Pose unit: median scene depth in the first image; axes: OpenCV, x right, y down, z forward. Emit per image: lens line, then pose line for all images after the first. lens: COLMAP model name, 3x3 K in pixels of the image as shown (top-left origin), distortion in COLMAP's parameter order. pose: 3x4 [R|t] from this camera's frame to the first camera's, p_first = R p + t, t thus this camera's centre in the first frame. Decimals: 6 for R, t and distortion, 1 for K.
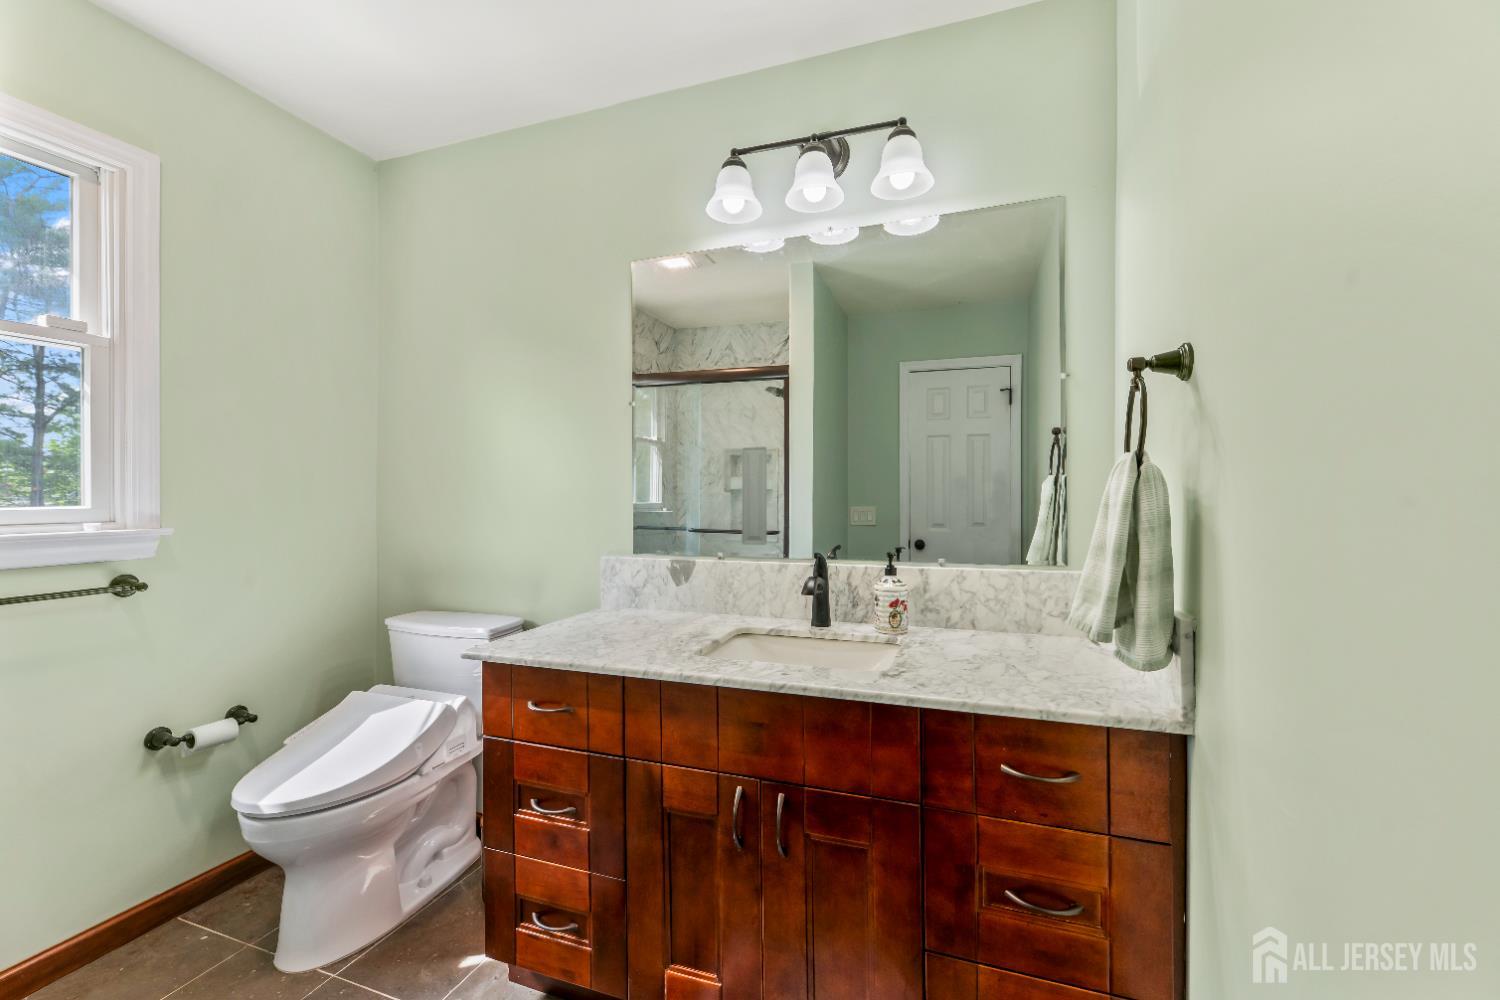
lens RADIAL K [[632.2, 0, 751.5], [0, 632.2, 494.5], [0, 0, 1]] dist [0.003137, -0.000483]
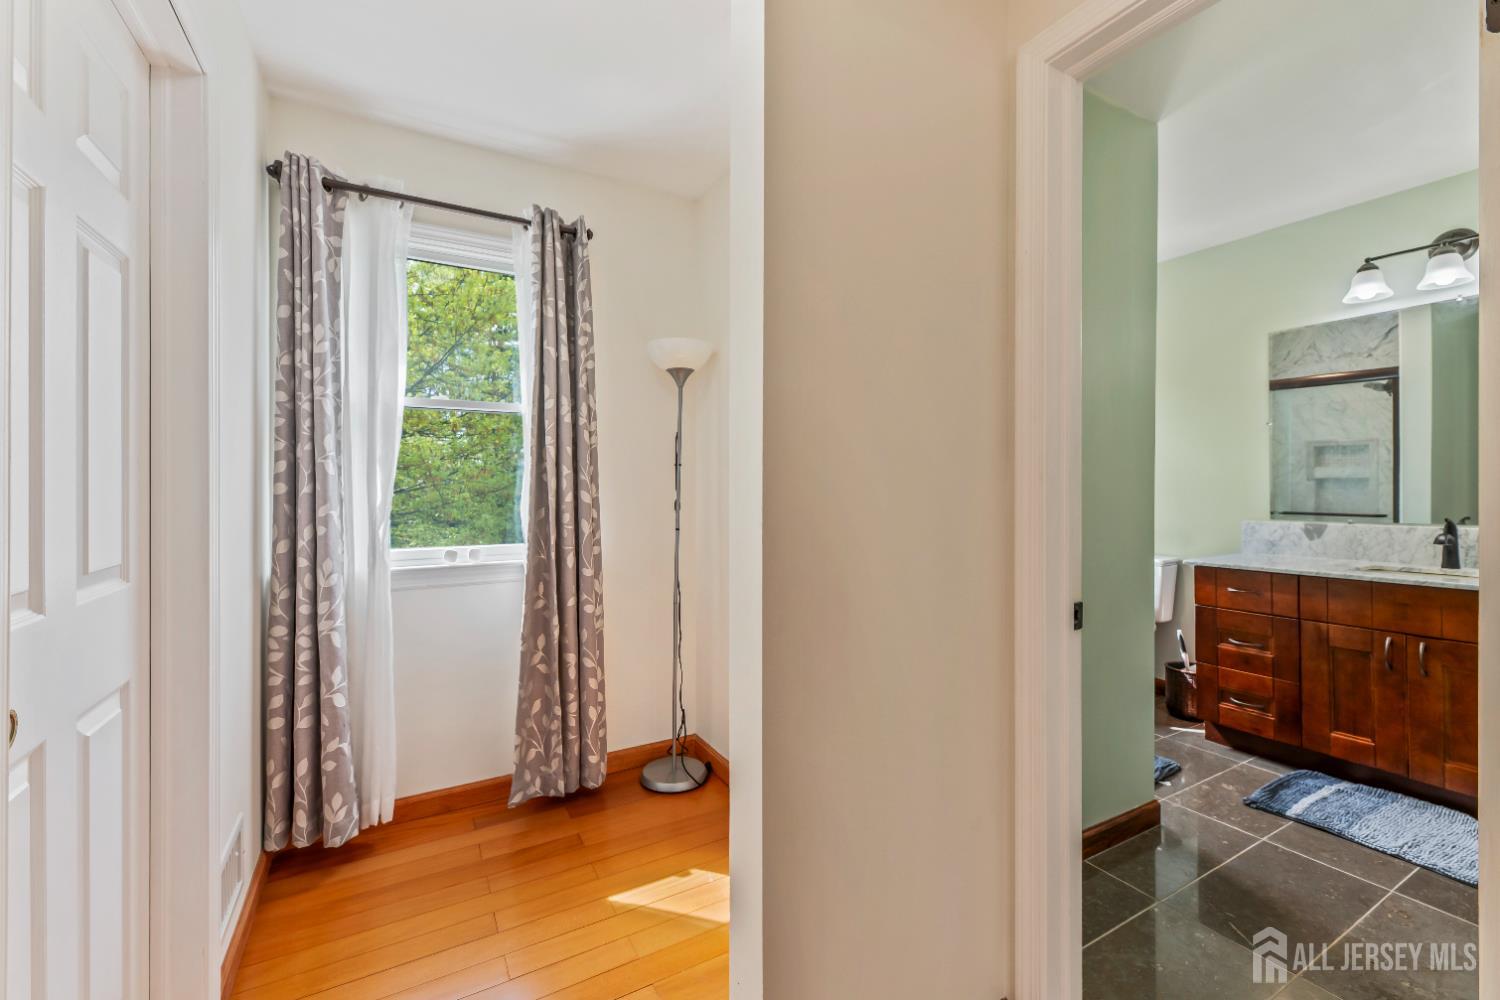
lens RADIAL K [[632.2, 0, 748.0], [0, 632.2, 488.5], [0, 0, 1]] dist [0.003137, -0.000483]
pose [[0.760786, -0.000218, -0.649002, -0.187496], [0.001869, 0.999997, 0.001855, 0.014615], [0.649000, -0.002625, 0.760784, -1.264688]]
